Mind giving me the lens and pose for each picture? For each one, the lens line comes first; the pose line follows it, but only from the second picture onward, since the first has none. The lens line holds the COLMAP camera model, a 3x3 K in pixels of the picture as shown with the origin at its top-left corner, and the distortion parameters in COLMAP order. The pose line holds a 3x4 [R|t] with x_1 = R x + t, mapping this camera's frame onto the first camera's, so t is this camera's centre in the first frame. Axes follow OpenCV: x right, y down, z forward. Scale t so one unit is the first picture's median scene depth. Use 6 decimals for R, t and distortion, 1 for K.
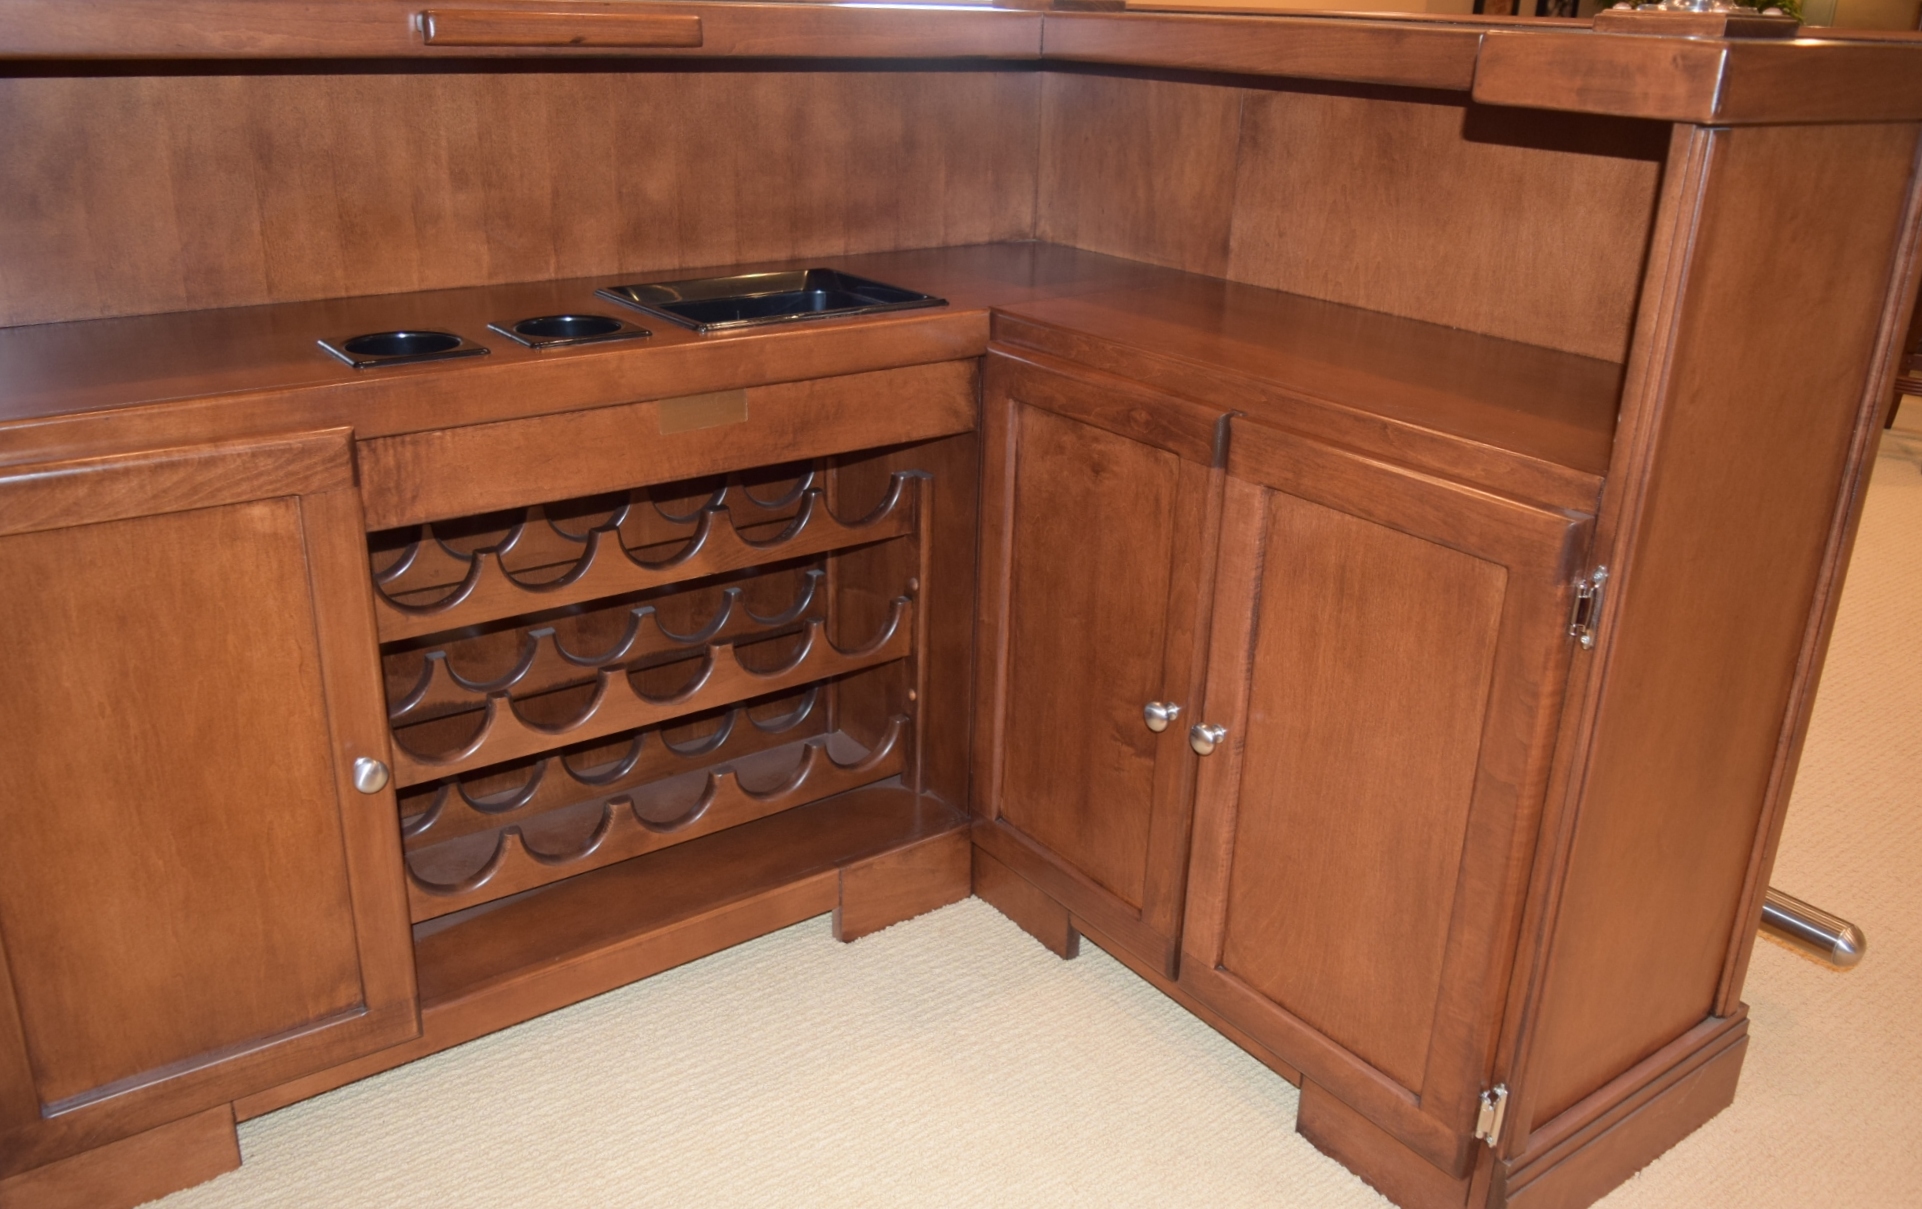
lens RADIAL K [[1555.3, 0, 957.9], [0, 1555.3, 601.6], [0, 0, 1]] dist [-0.026003, 0.017285]
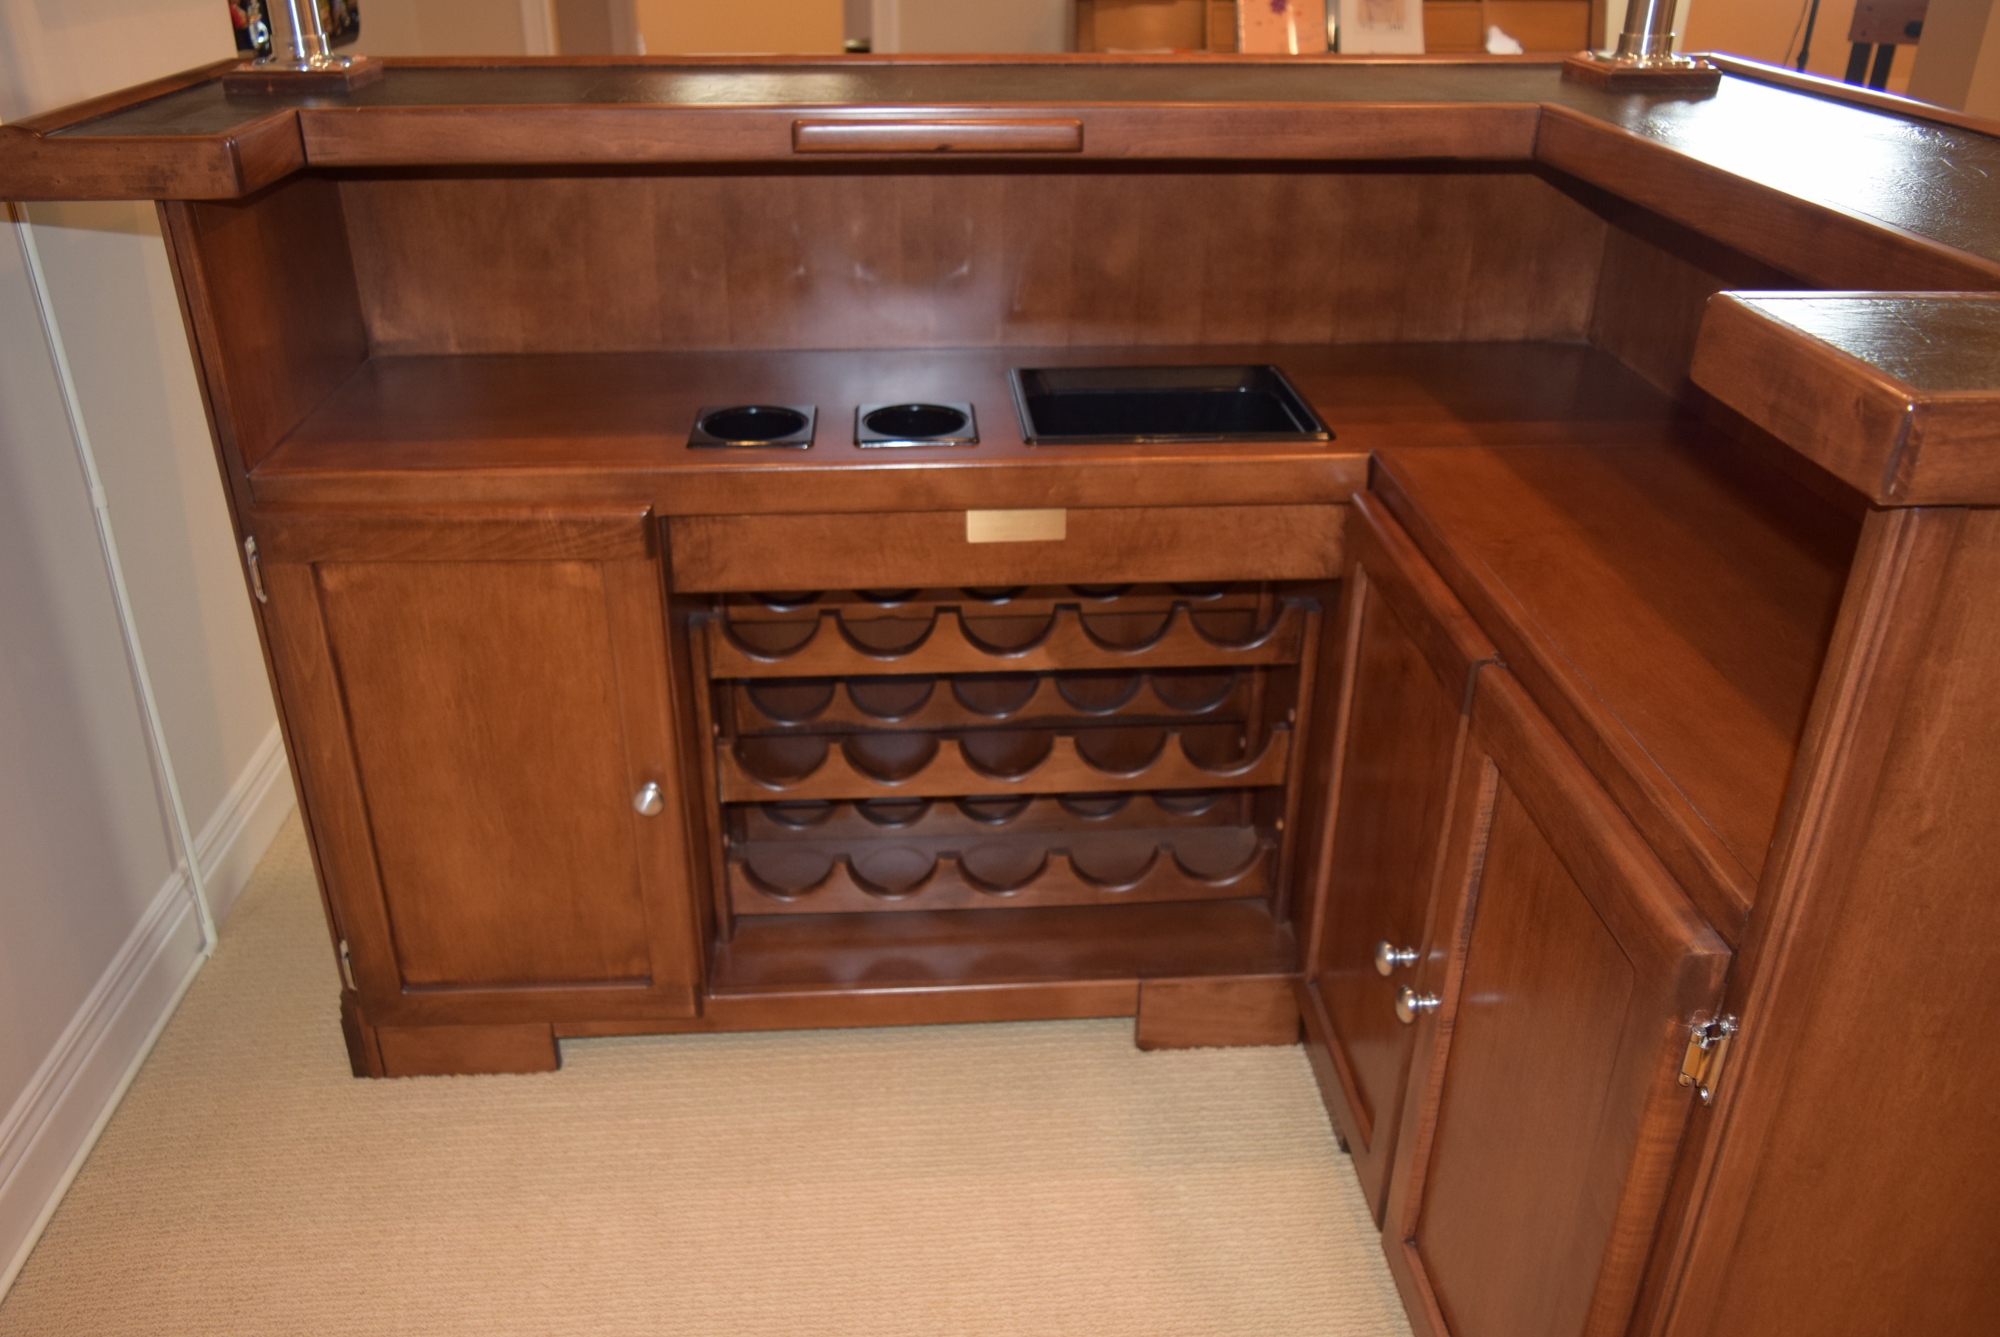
lens RADIAL K [[1553.5, 0, 998.6], [0, 1553.5, 670.0], [0, 0, 1]] dist [-0.022996, 0.011025]
pose [[0.840831, 0.230849, -0.489604, 0.375093], [-0.180443, 0.972302, 0.148555, -0.197744], [0.510337, -0.036565, 0.859197, 0.146522]]
